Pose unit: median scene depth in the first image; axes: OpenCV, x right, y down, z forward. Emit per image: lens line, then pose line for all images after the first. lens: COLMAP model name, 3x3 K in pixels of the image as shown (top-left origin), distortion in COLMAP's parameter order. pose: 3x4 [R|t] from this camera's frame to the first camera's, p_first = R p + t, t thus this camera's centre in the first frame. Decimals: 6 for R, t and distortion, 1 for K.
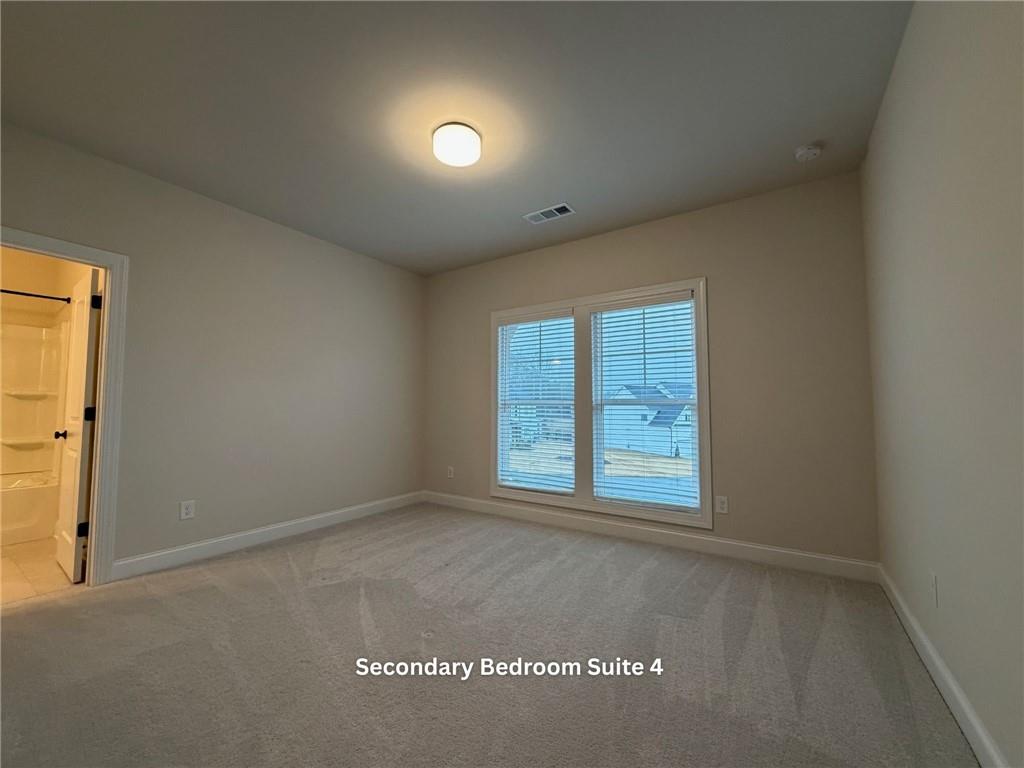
lens RADIAL K [[408.8, 0, 509.3], [0, 408.8, 384.5], [0, 0, 1]] dist [-0.001335, -0.000210]
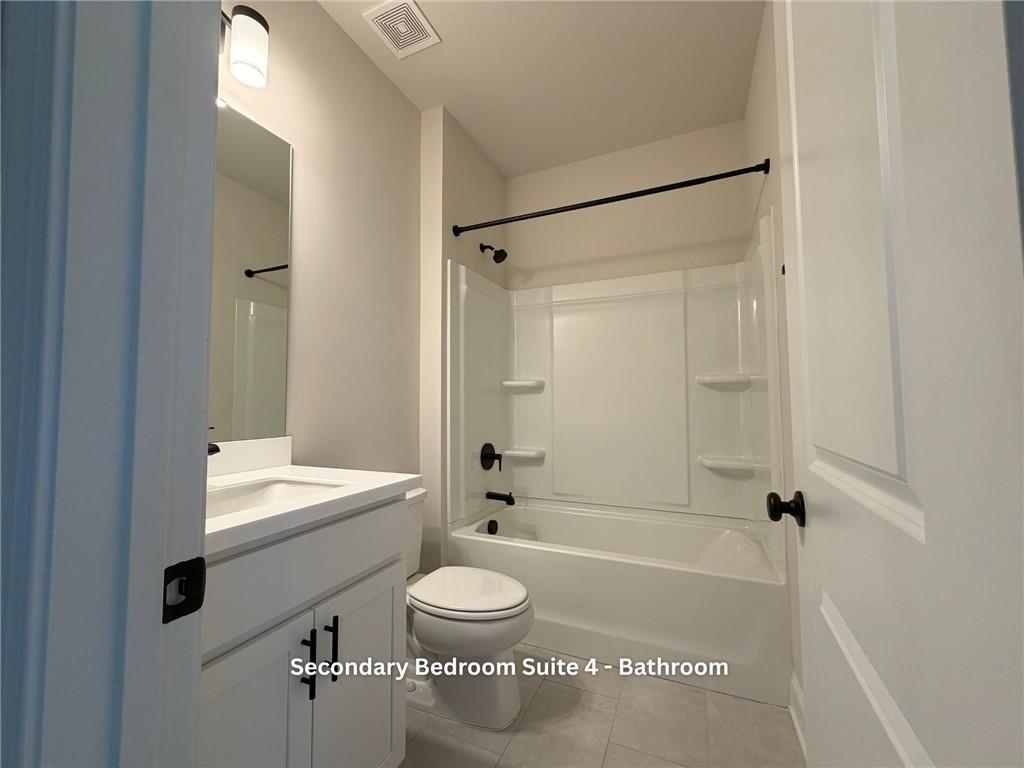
lens RADIAL K [[408.8, 0, 510.6], [0, 408.8, 383.6], [0, 0, 1]] dist [-0.001335, -0.000210]
pose [[0.170541, -0.053181, -0.983914, -0.795917], [0.062404, 0.997121, -0.043079, 0.039060], [0.983373, -0.054053, 0.173369, 0.720199]]
